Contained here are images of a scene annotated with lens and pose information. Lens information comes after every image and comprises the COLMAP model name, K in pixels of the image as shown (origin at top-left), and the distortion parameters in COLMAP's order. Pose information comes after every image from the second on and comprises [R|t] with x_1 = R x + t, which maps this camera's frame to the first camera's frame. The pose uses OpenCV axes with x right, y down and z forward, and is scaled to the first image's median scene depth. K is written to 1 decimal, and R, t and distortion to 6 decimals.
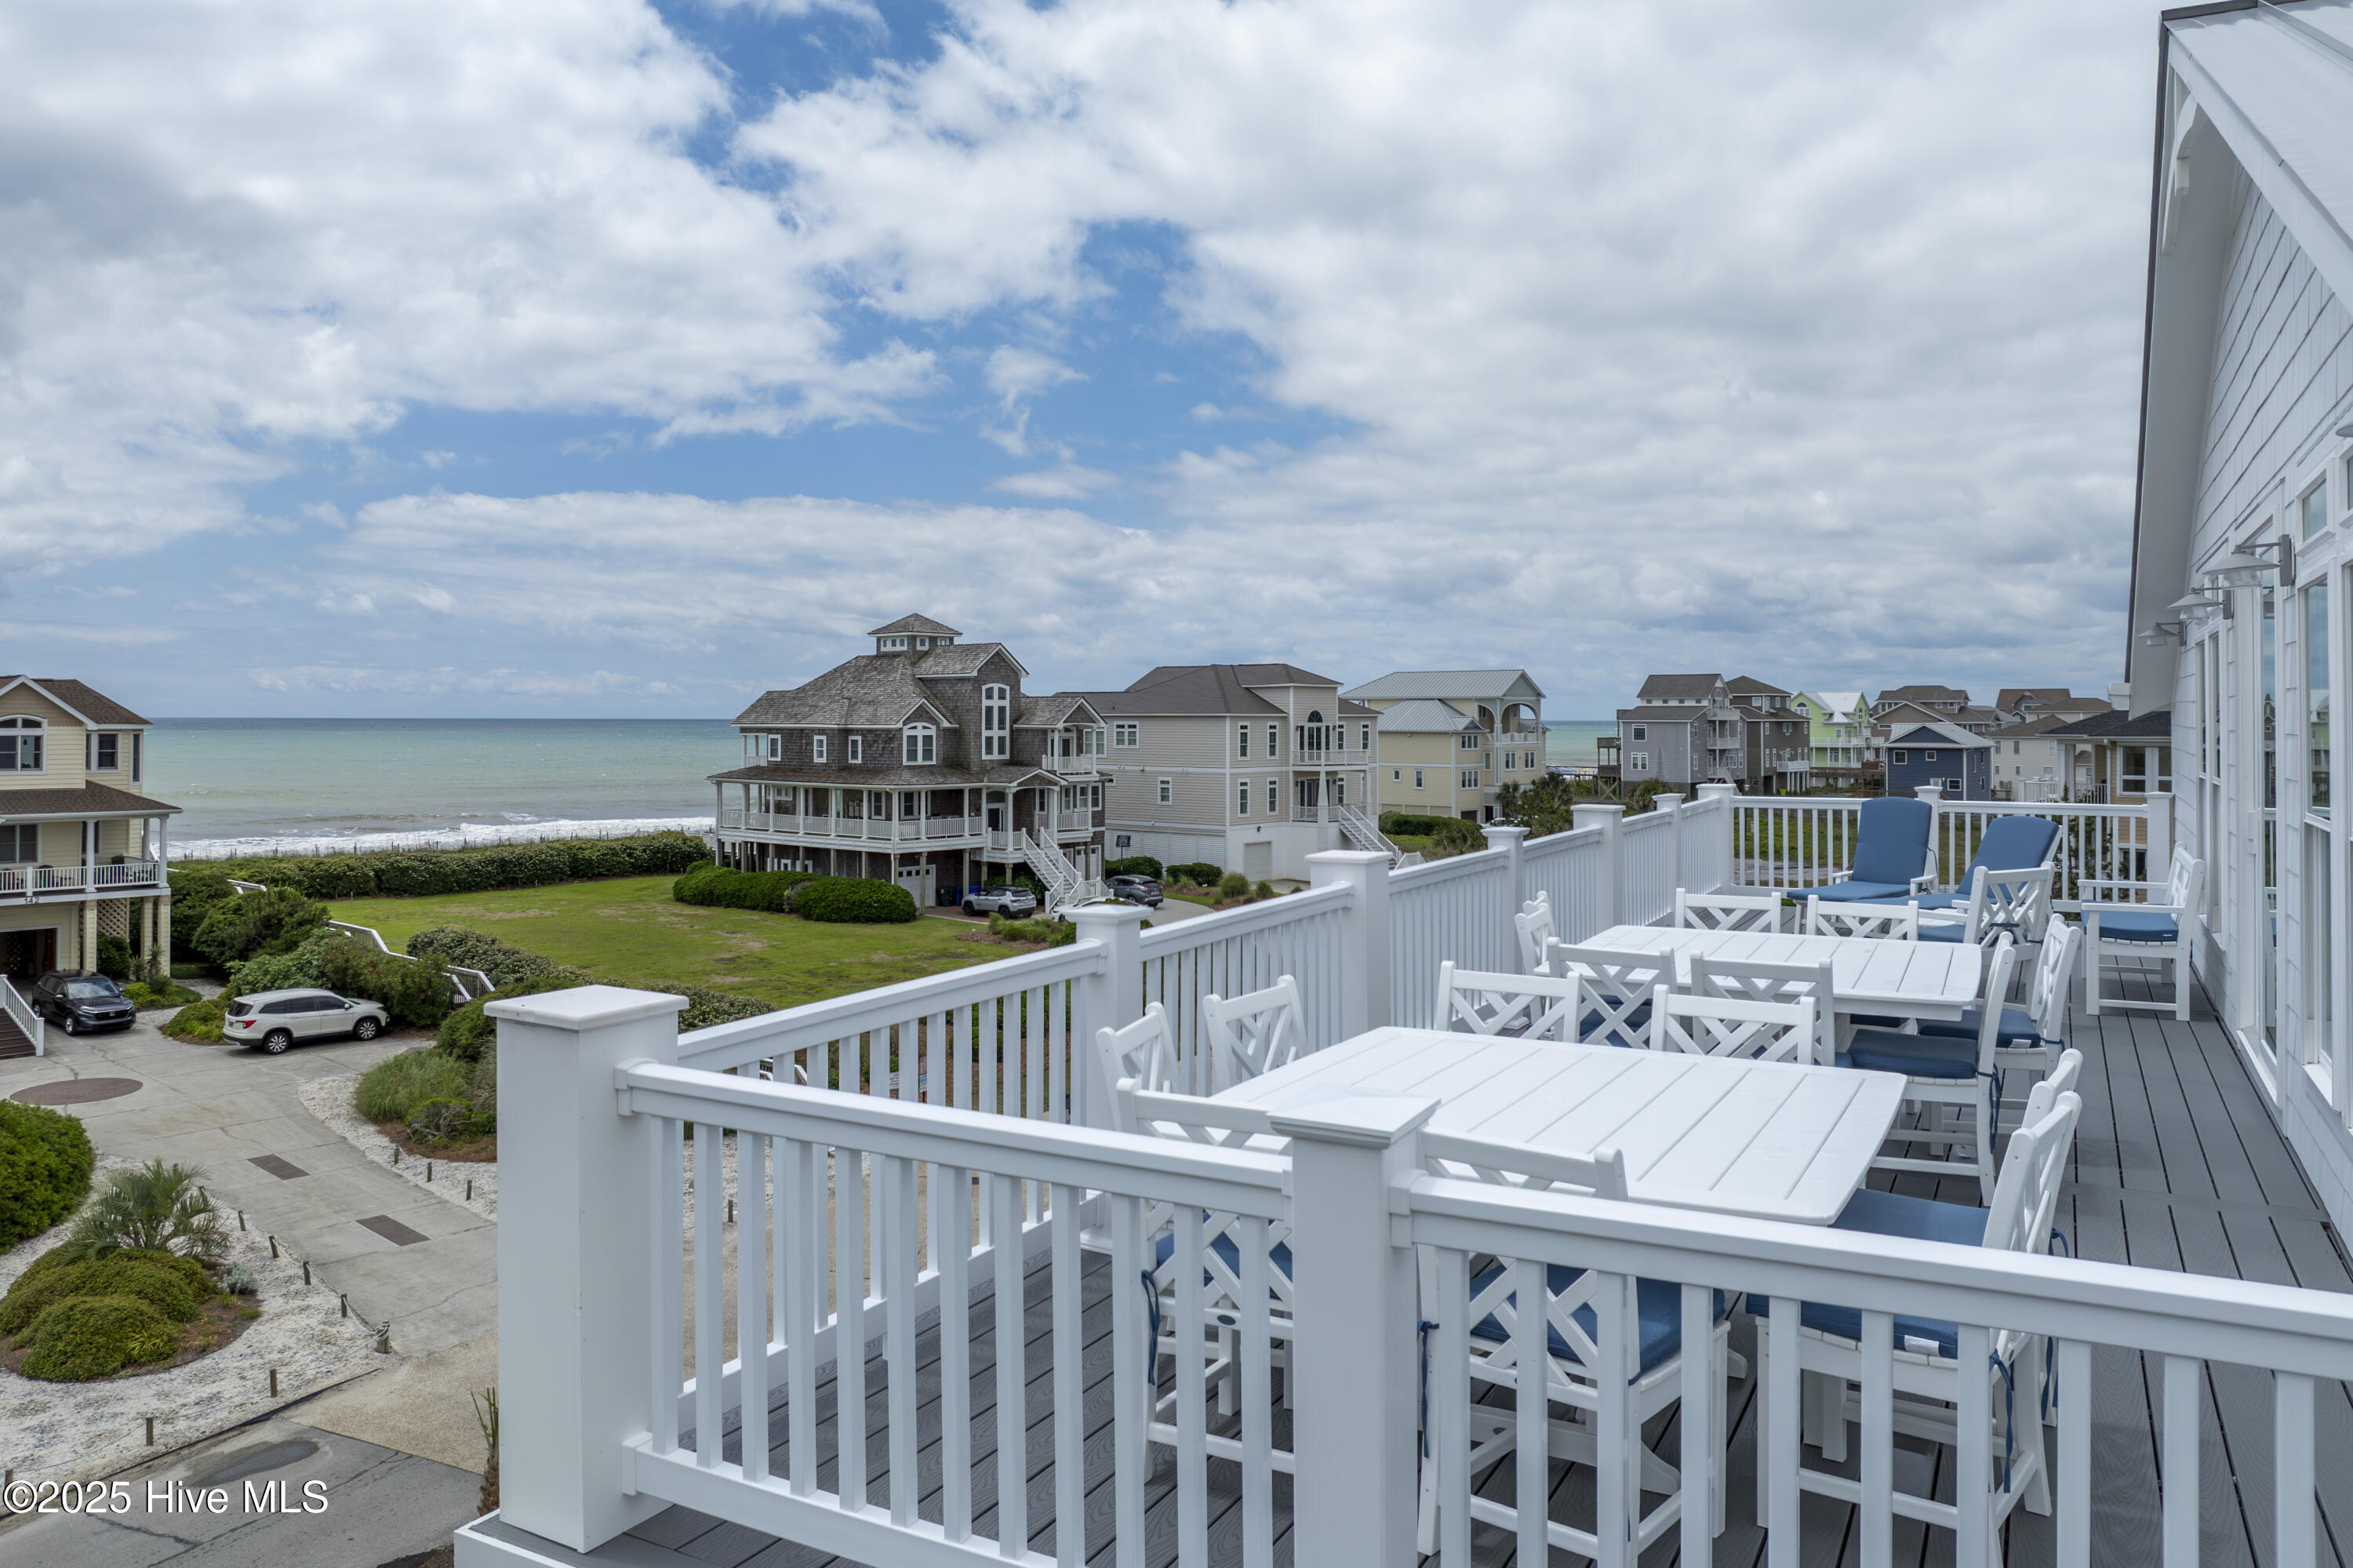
lens RADIAL K [[1668.9, 0, 1180.6], [0, 1668.9, 715.6], [0, 0, 1]] dist [-0.036279, 0.004392]
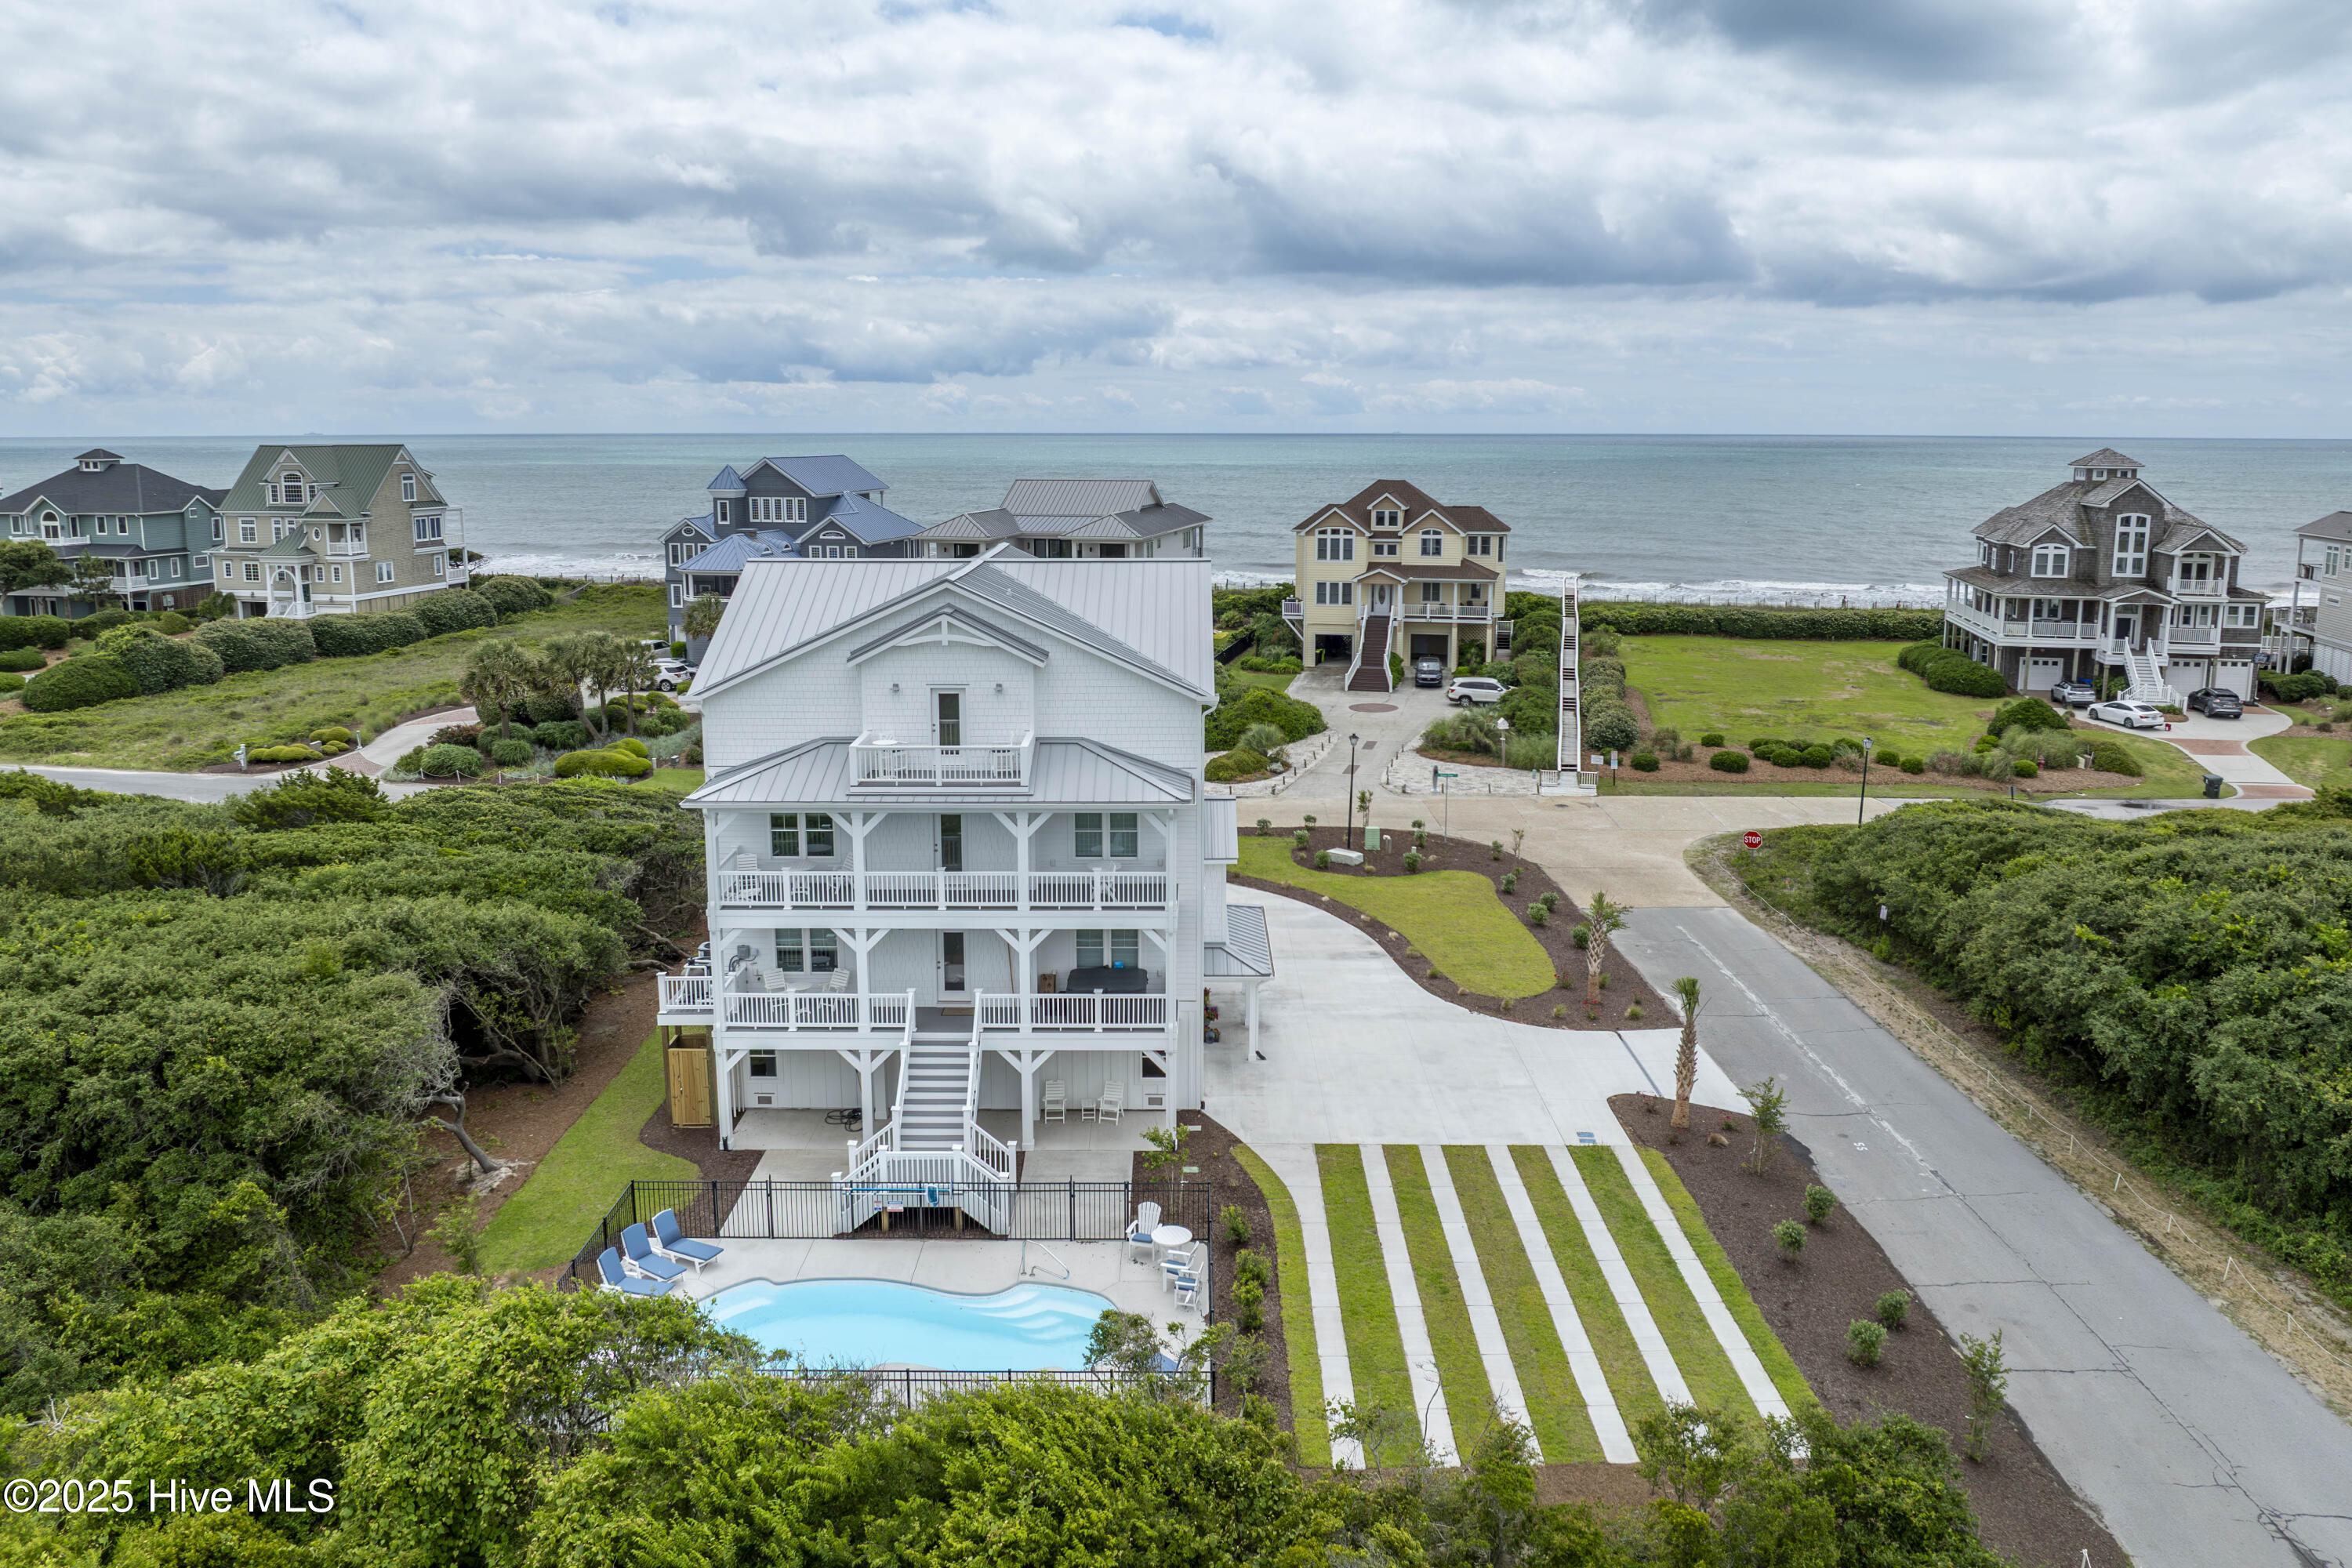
lens RADIAL K [[1660.3, 0, 1180.2], [0, 1660.3, 715.7], [0, 0, 1]] dist [-0.031062, -0.007254]
pose [[0.463844, 0.148777, -0.873335, 0.614581], [0.001554, 0.985660, 0.168737, -0.075152], [0.885915, -0.079625, 0.456961, -0.142802]]
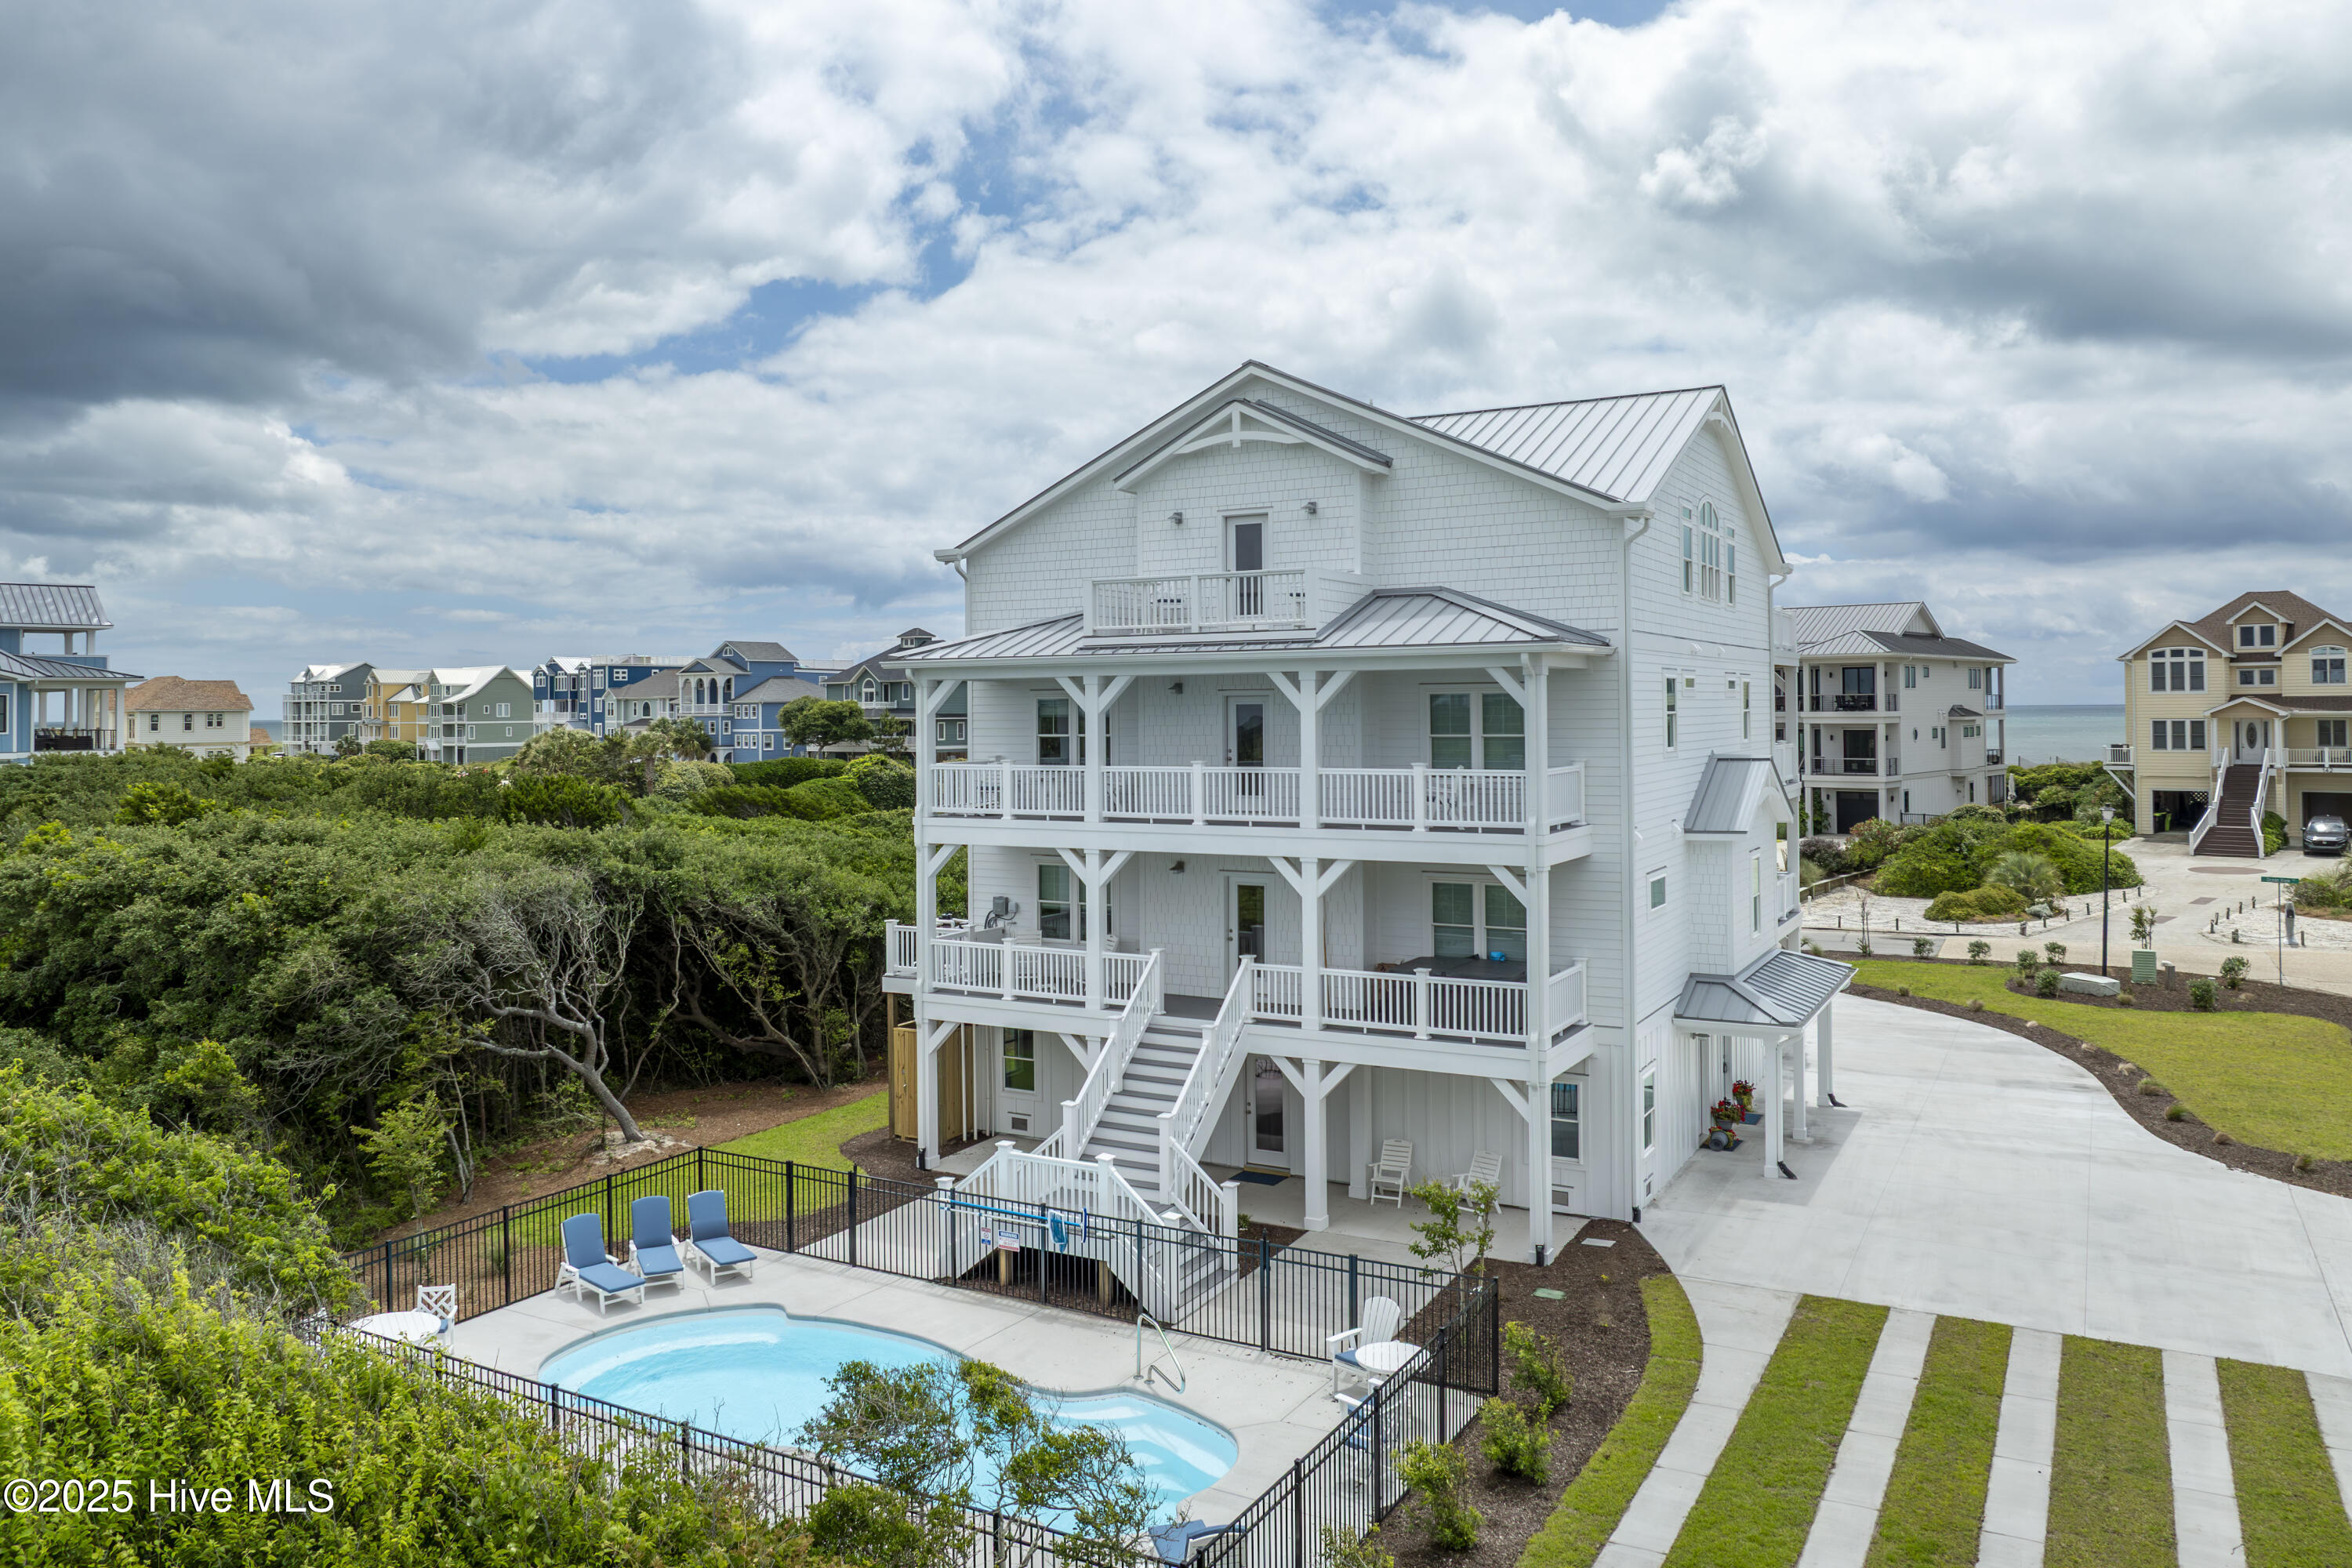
lens RADIAL K [[1660.0, 0, 1179.6], [0, 1660.0, 676.4], [0, 0, 1]] dist [-0.035612, 0.000861]
pose [[-0.026747, -0.022702, -0.999384, 0.498069], [0.009861, 0.999687, -0.022973, 0.032659], [0.999594, -0.010469, -0.026515, 0.006138]]
